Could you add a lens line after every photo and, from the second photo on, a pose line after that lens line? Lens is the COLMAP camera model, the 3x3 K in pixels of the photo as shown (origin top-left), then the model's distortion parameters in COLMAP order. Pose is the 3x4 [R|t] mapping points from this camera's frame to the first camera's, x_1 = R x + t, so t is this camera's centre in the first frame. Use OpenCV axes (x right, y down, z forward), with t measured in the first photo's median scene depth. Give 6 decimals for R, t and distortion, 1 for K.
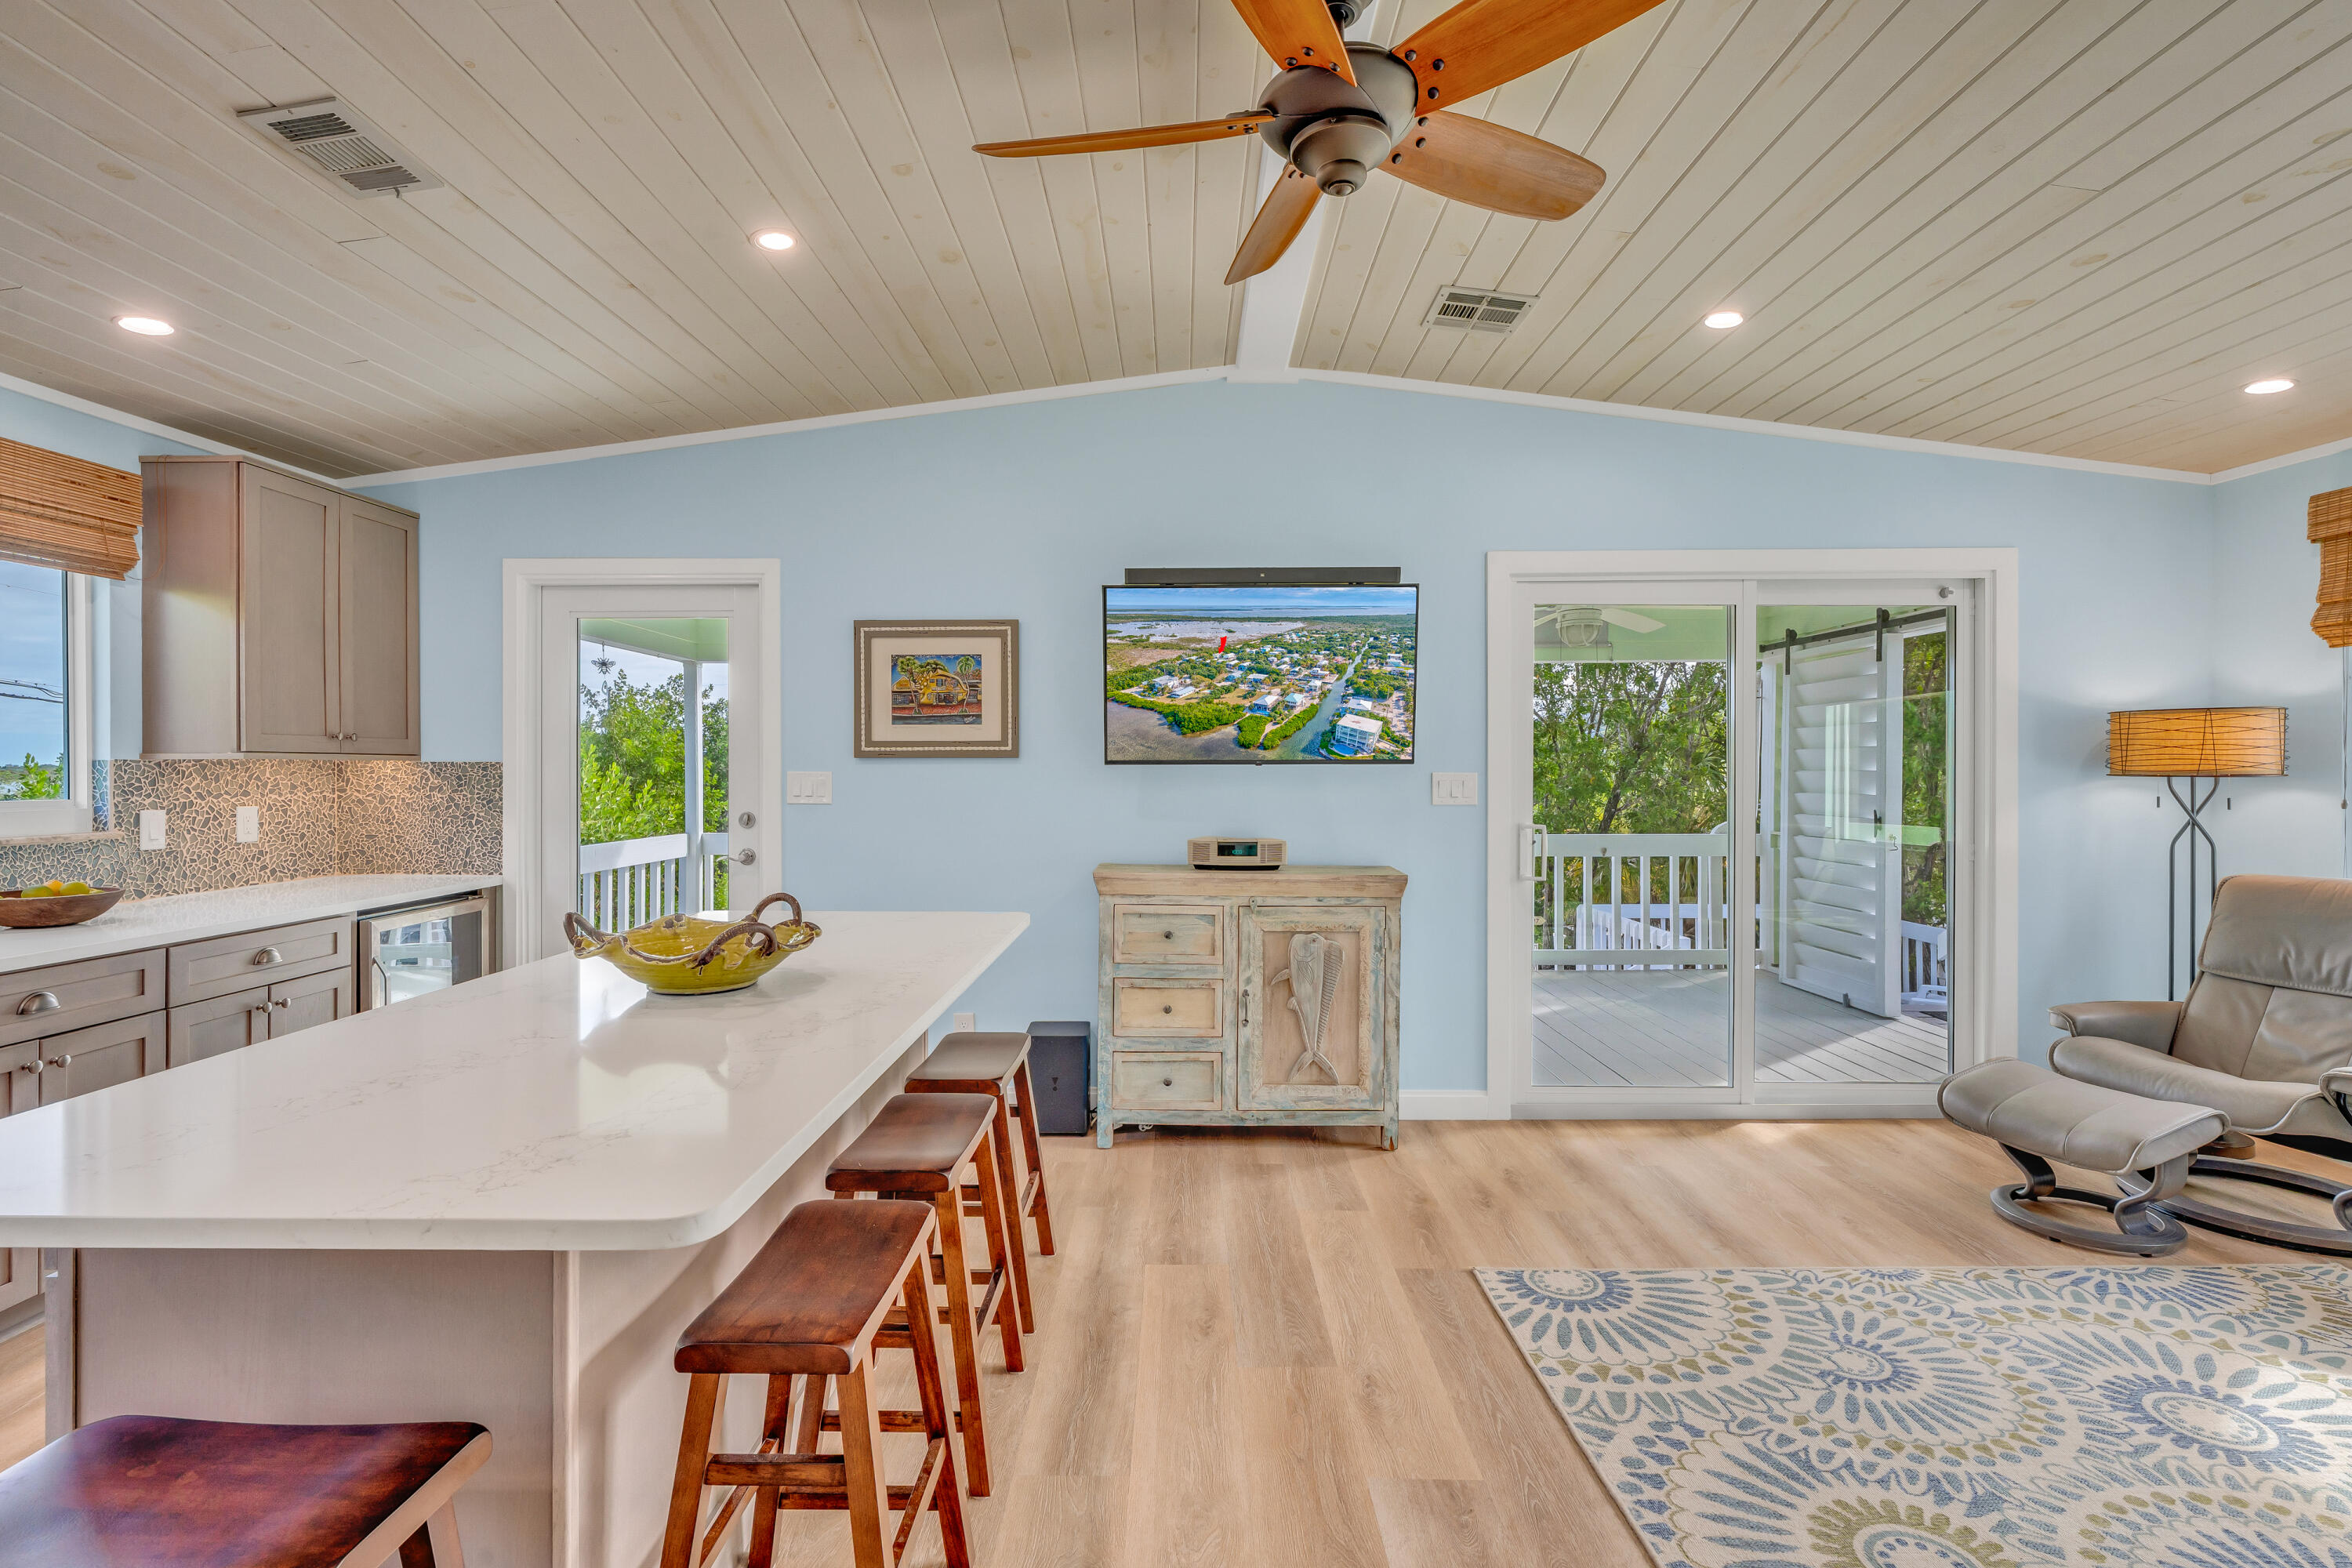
lens RADIAL K [[1093.3, 0, 1140.1], [0, 1093.3, 751.0], [0, 0, 1]] dist [-0.009034, -0.002392]
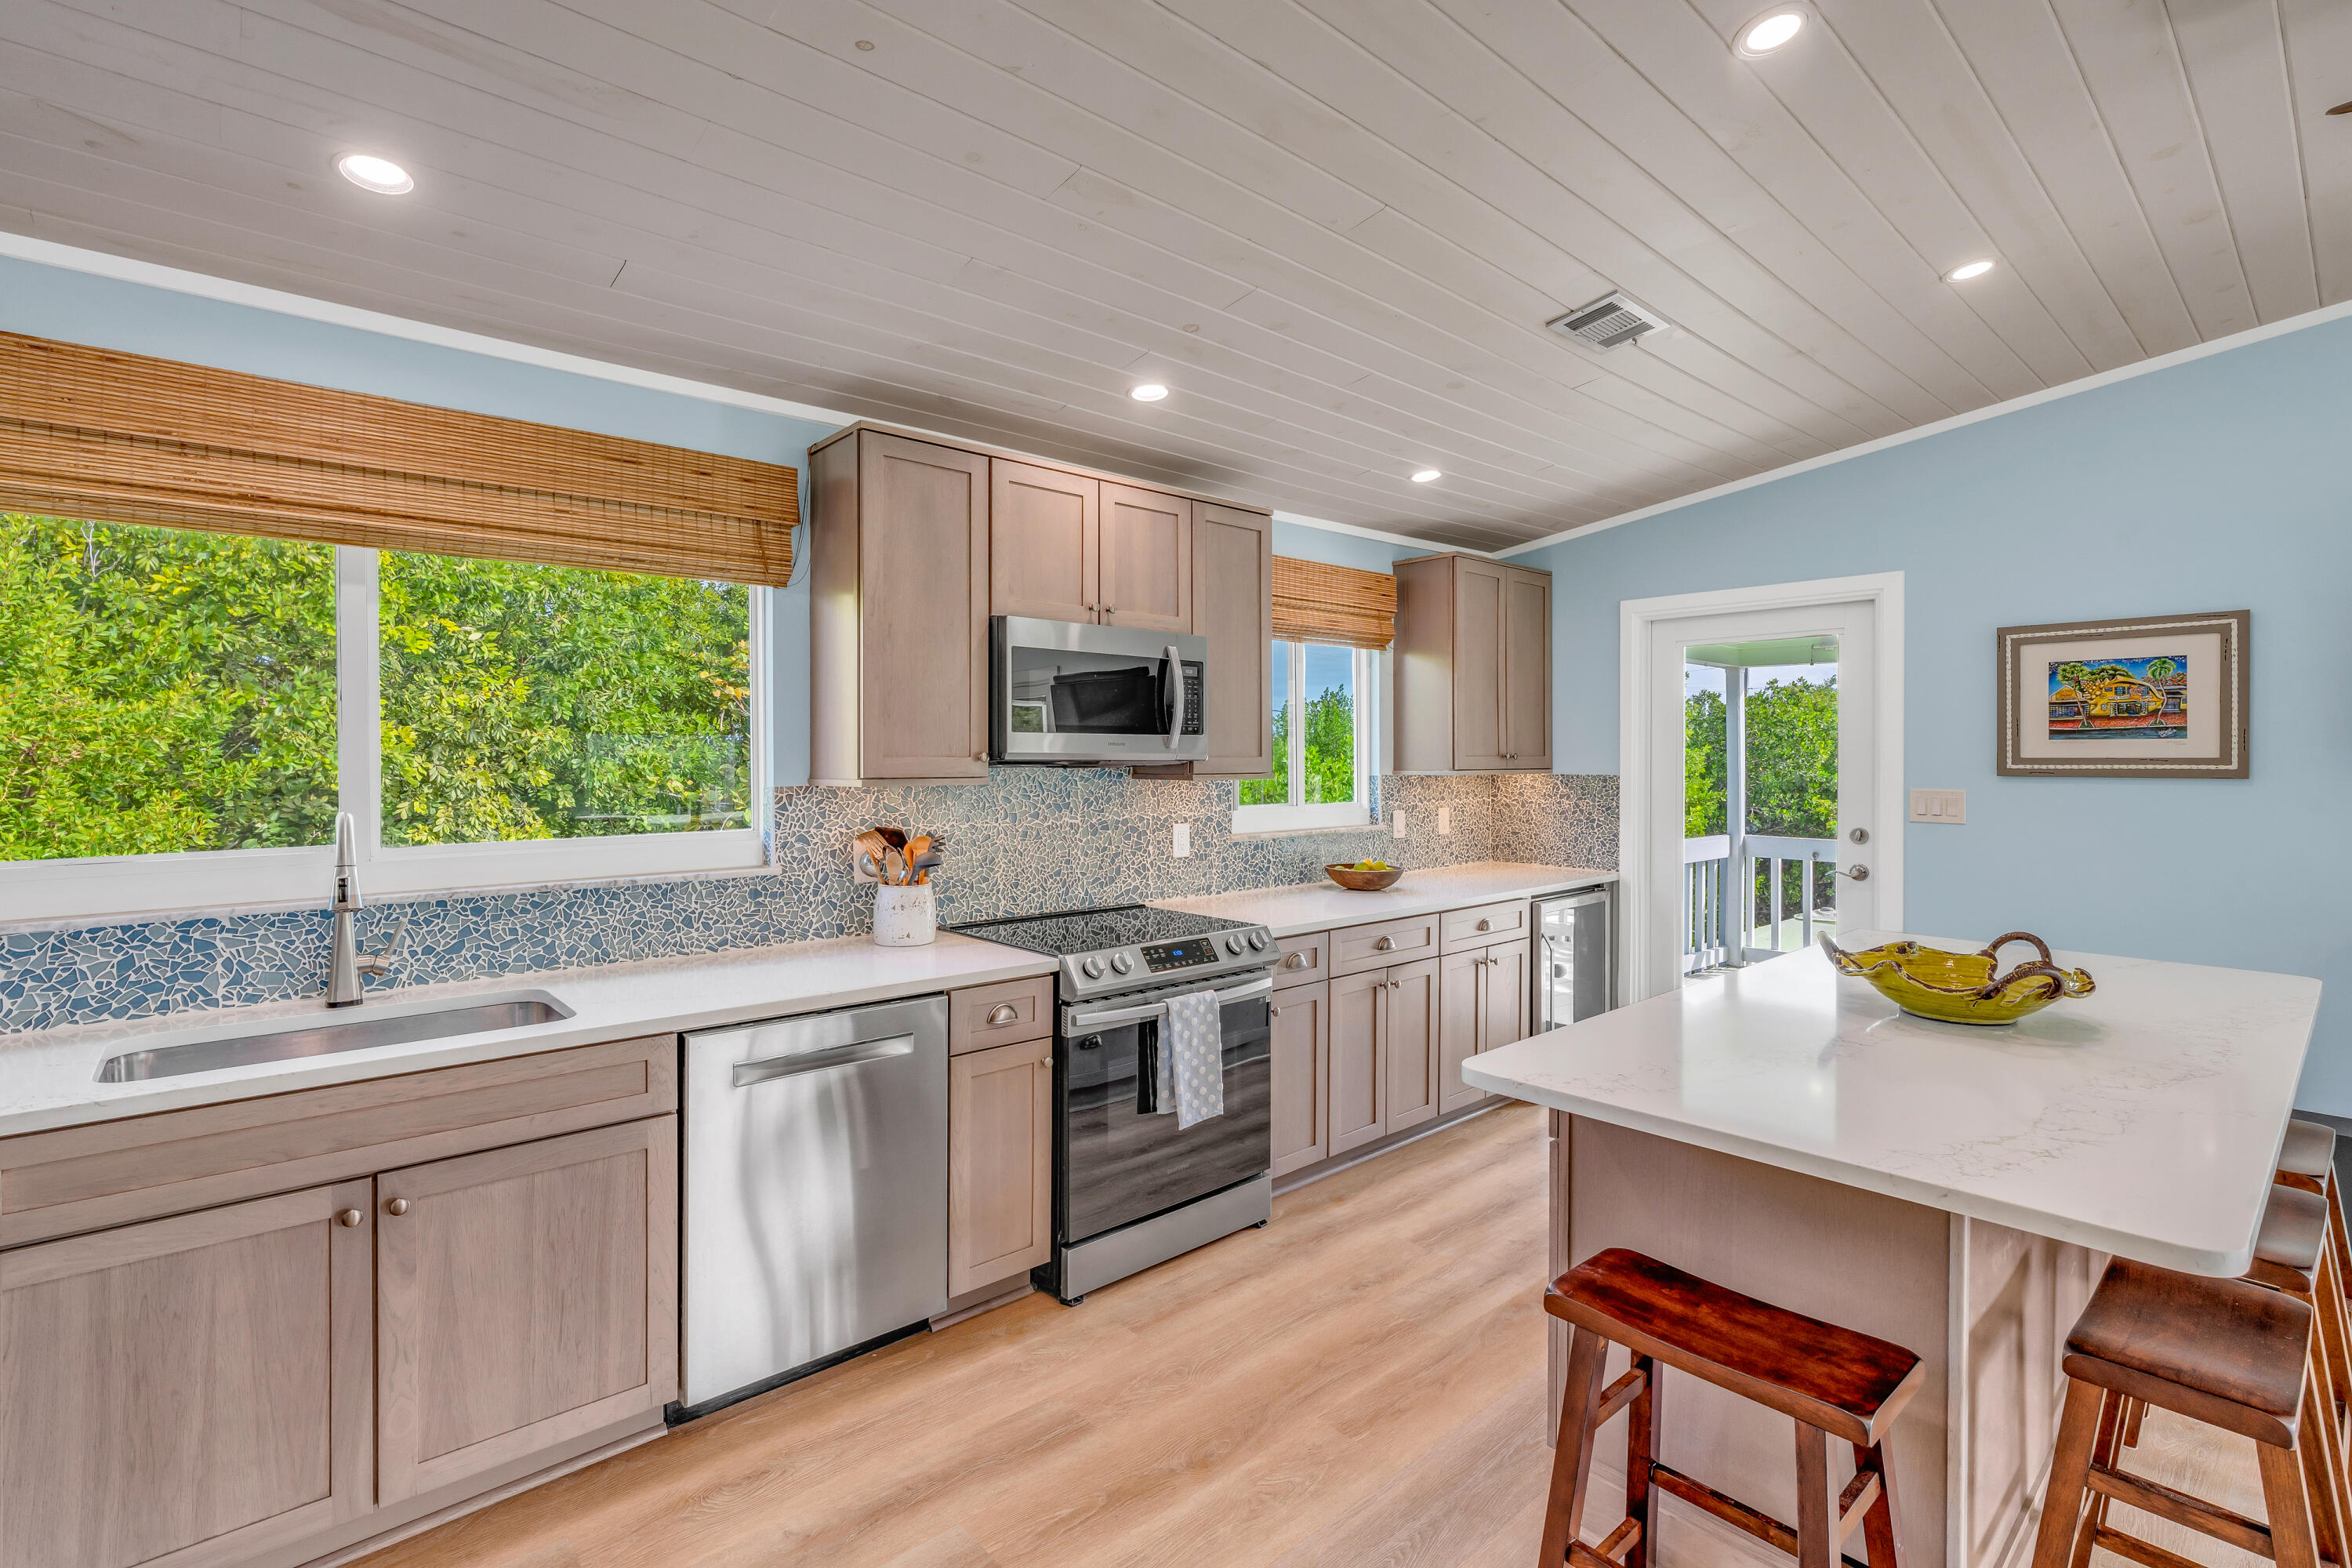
lens RADIAL K [[1063.6, 0, 1107.5], [0, 1063.6, 740.2], [0, 0, 1]] dist [-0.004915, -0.001296]
pose [[0.665604, -0.004014, -0.746294, -0.096643], [0.006803, 0.999977, 0.000688, -0.030896], [0.746274, -0.005535, 0.665616, -0.161210]]
